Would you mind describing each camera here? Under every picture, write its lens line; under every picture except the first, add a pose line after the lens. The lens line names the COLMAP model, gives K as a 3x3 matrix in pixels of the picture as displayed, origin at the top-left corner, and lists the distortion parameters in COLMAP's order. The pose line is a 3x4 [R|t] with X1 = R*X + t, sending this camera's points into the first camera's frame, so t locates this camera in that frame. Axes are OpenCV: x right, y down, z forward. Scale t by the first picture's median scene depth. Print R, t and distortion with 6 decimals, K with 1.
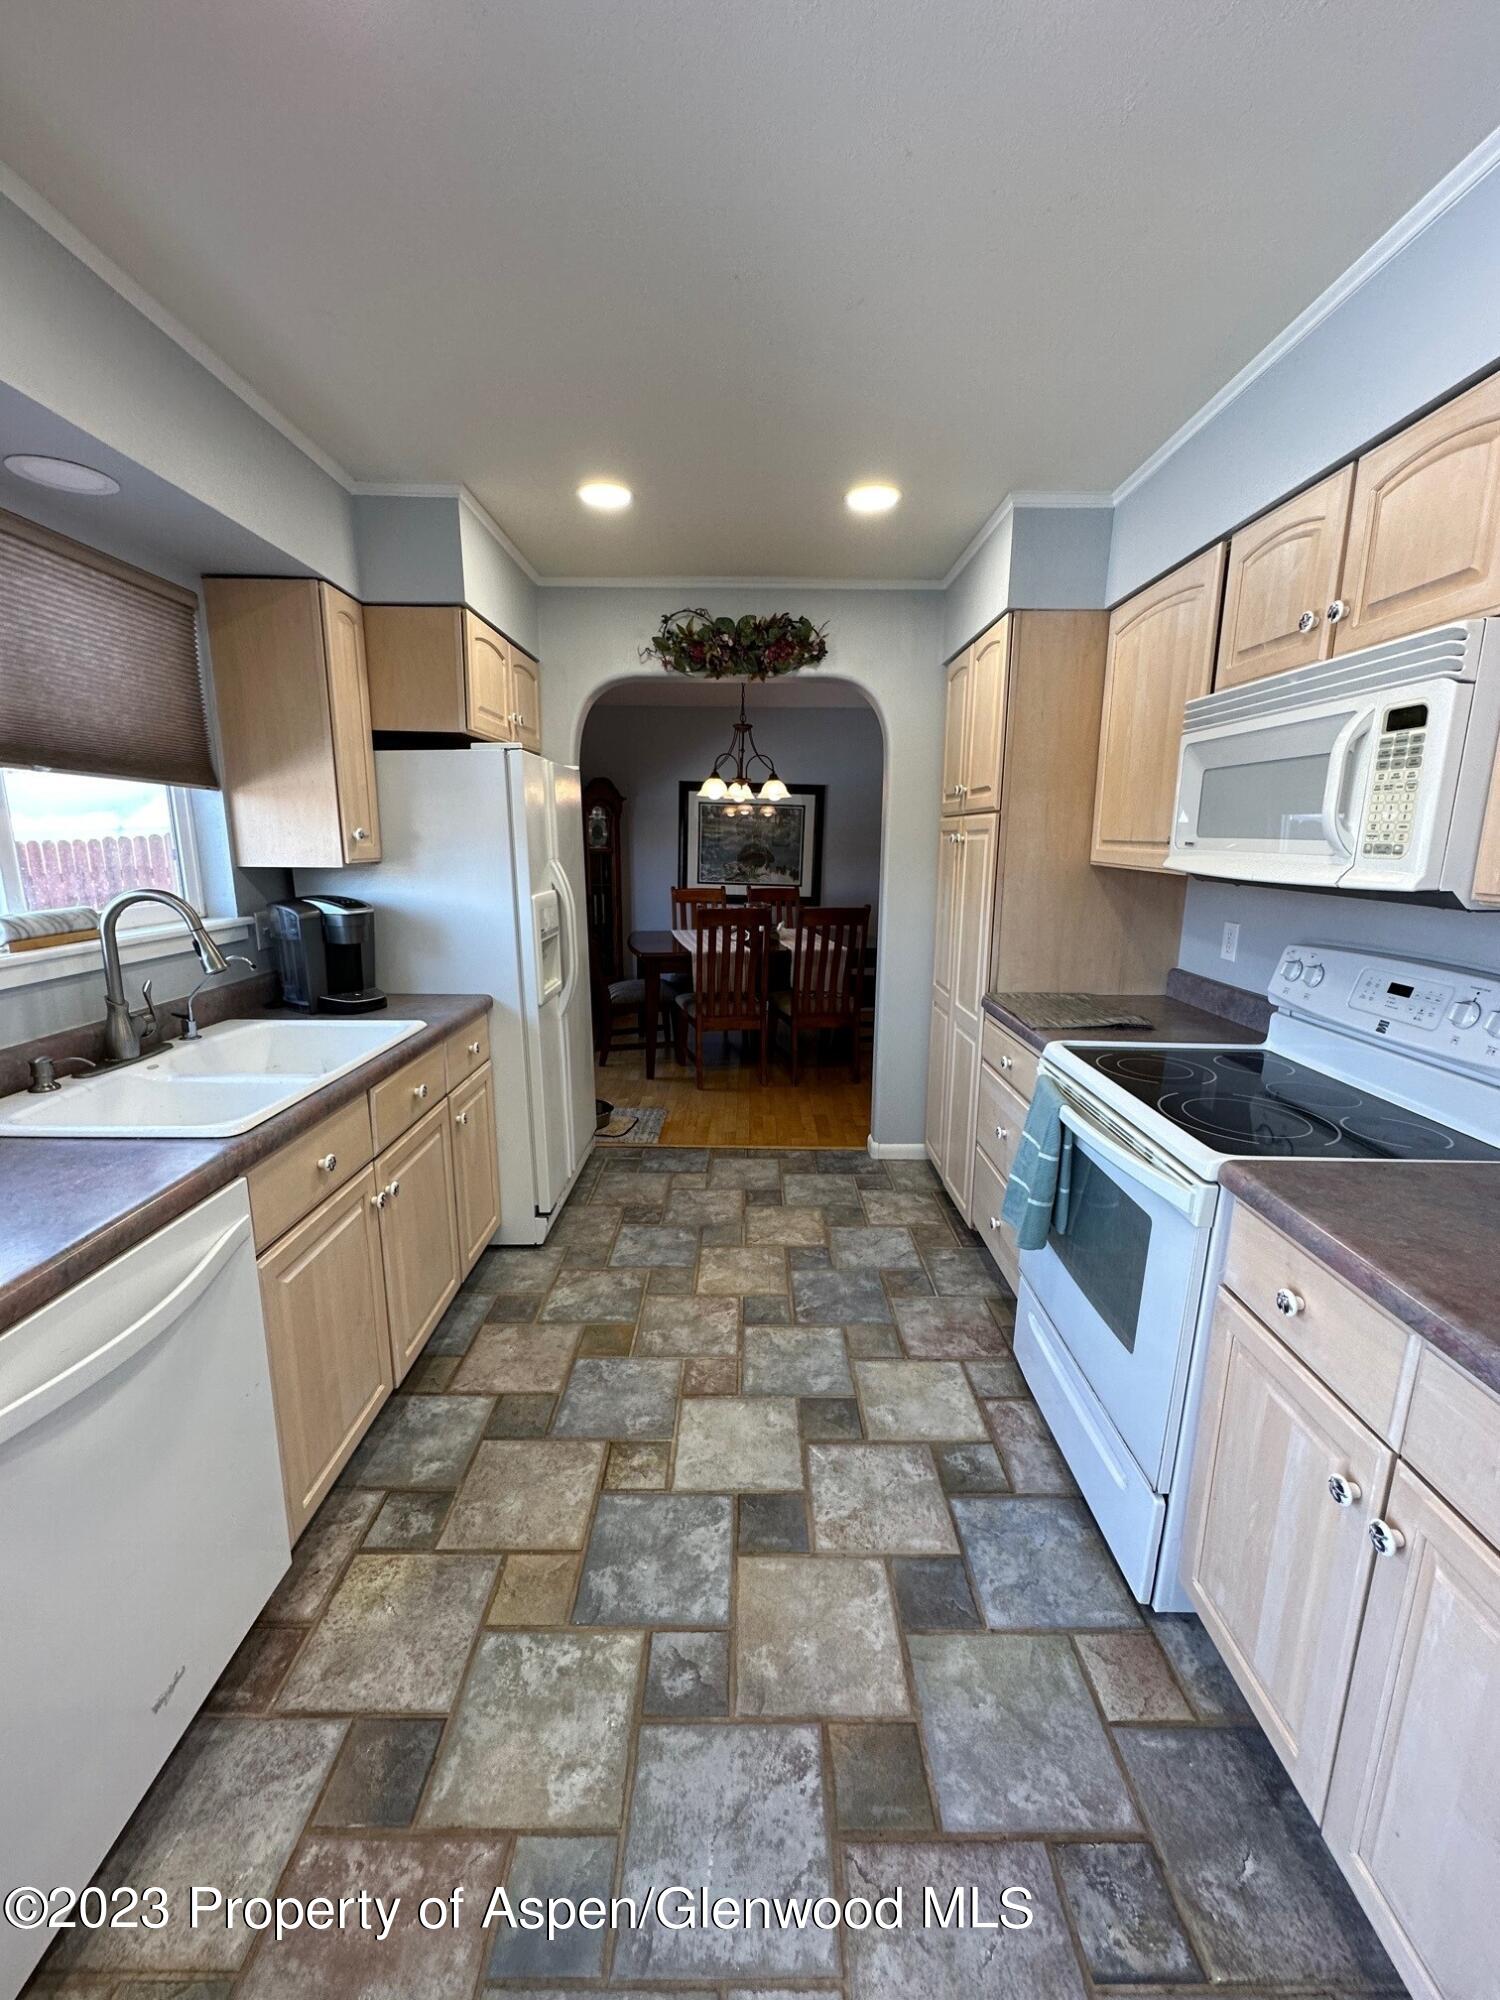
lens RADIAL K [[794.6, 0, 750.0], [0, 794.6, 1000.0], [0, 0, 1]] dist [0.001587, 0.000130]
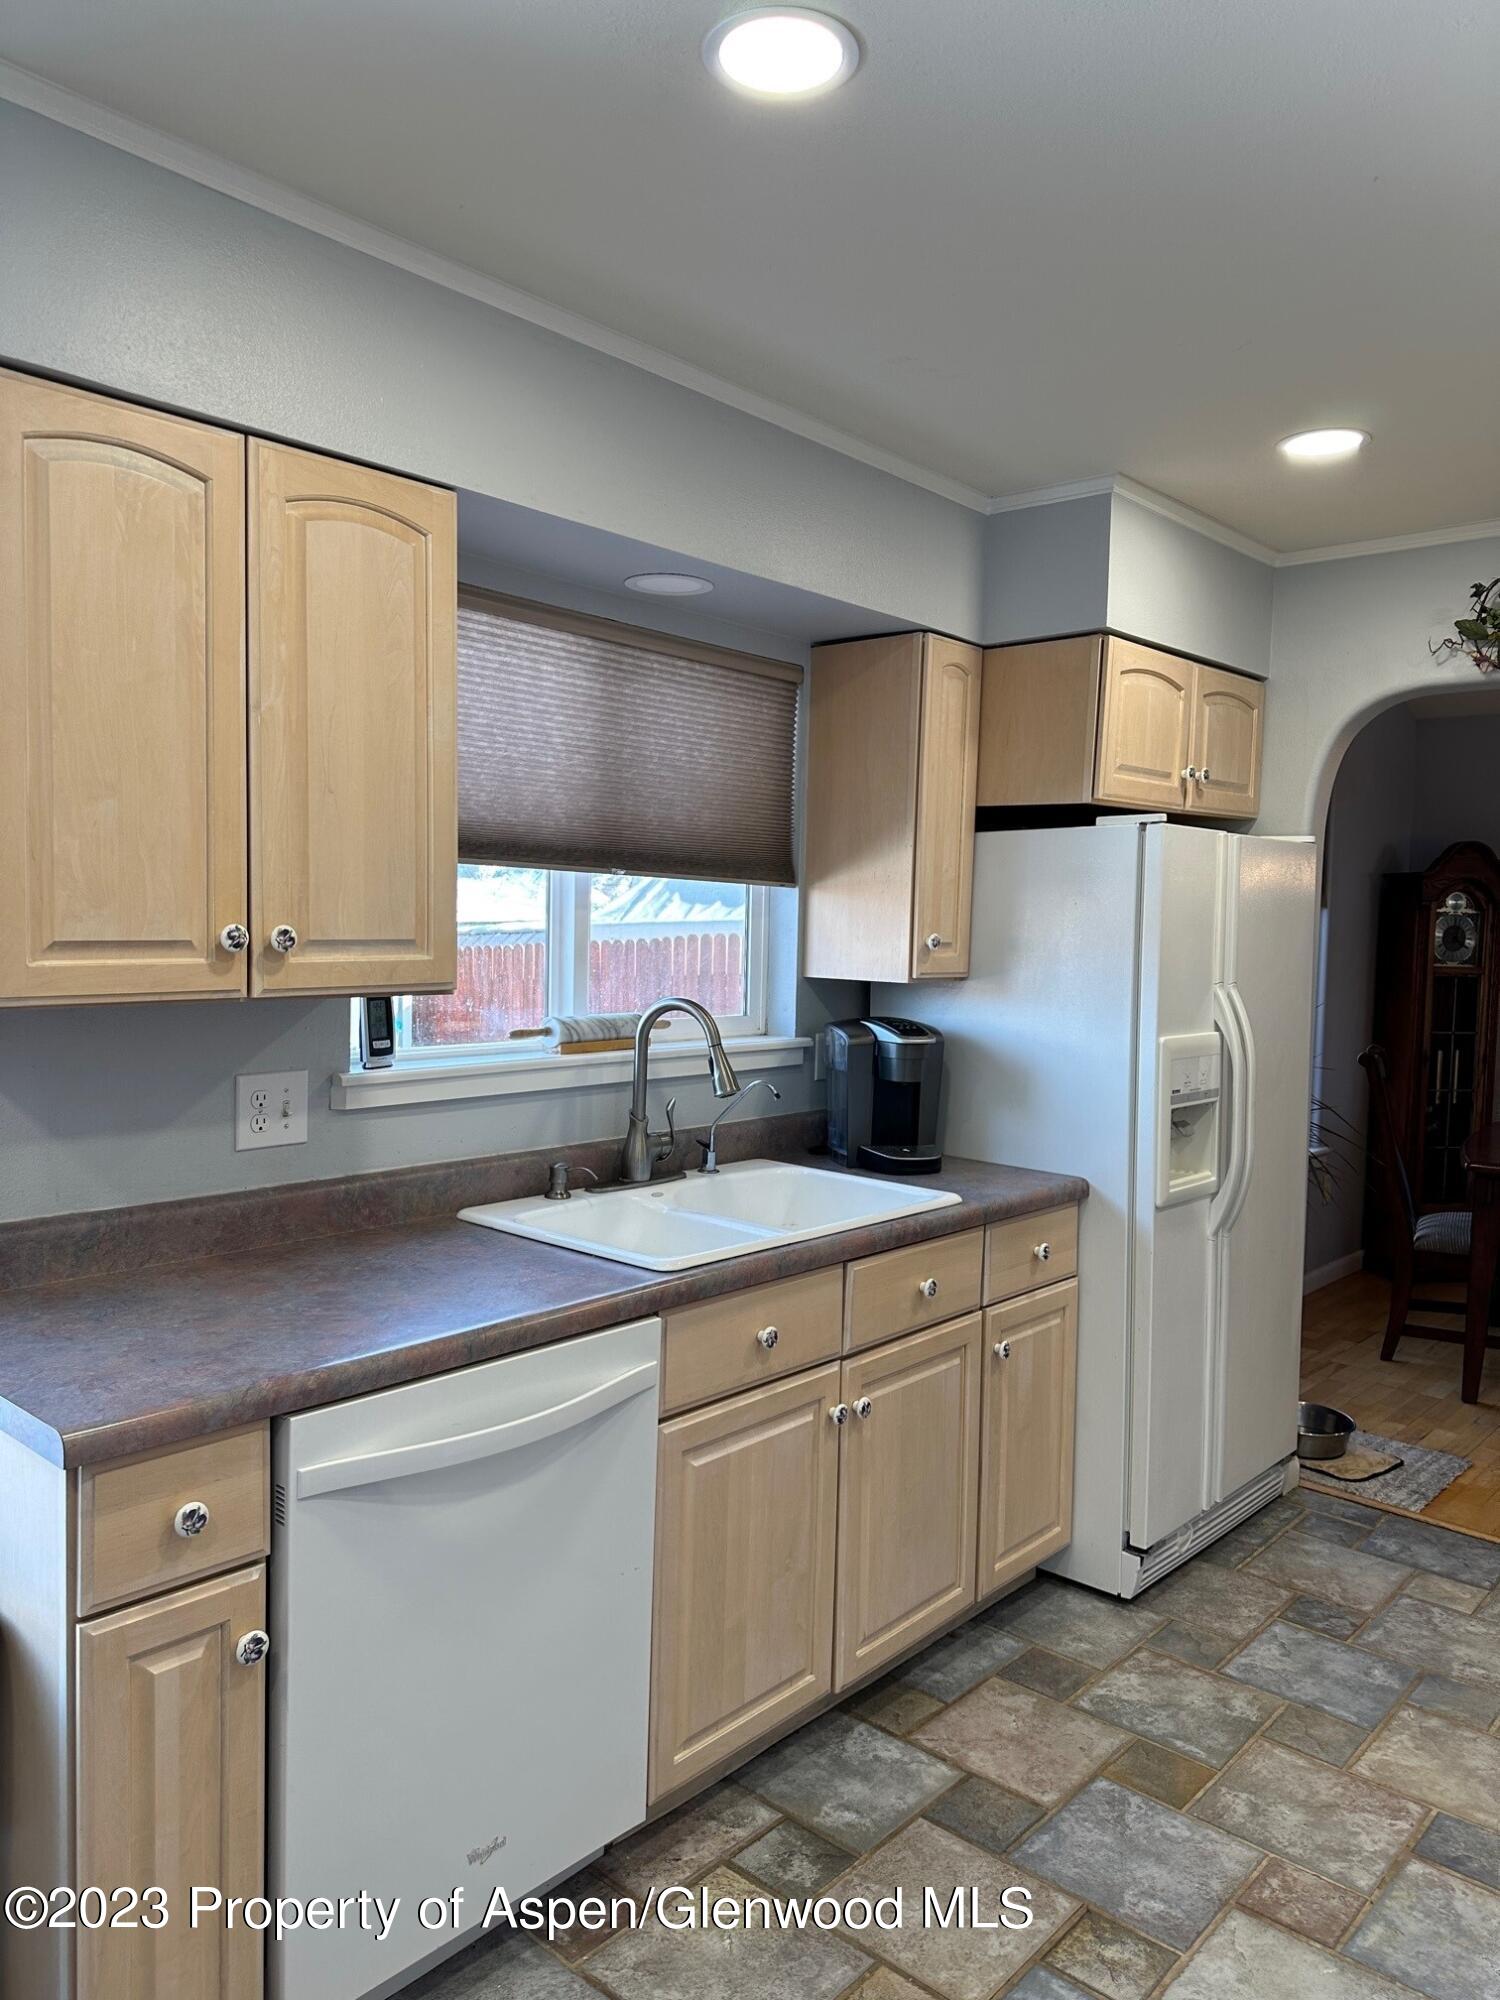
lens RADIAL K [[1403.2, 0, 750.0], [0, 1403.2, 1000.0], [0, 0, 1]] dist [0.067084, -0.098001]
pose [[0.738561, 0.046254, -0.672598, 0.298318], [-0.153368, 0.983014, -0.100808, 0.010113], [0.656510, 0.177608, 0.733110, -0.095489]]
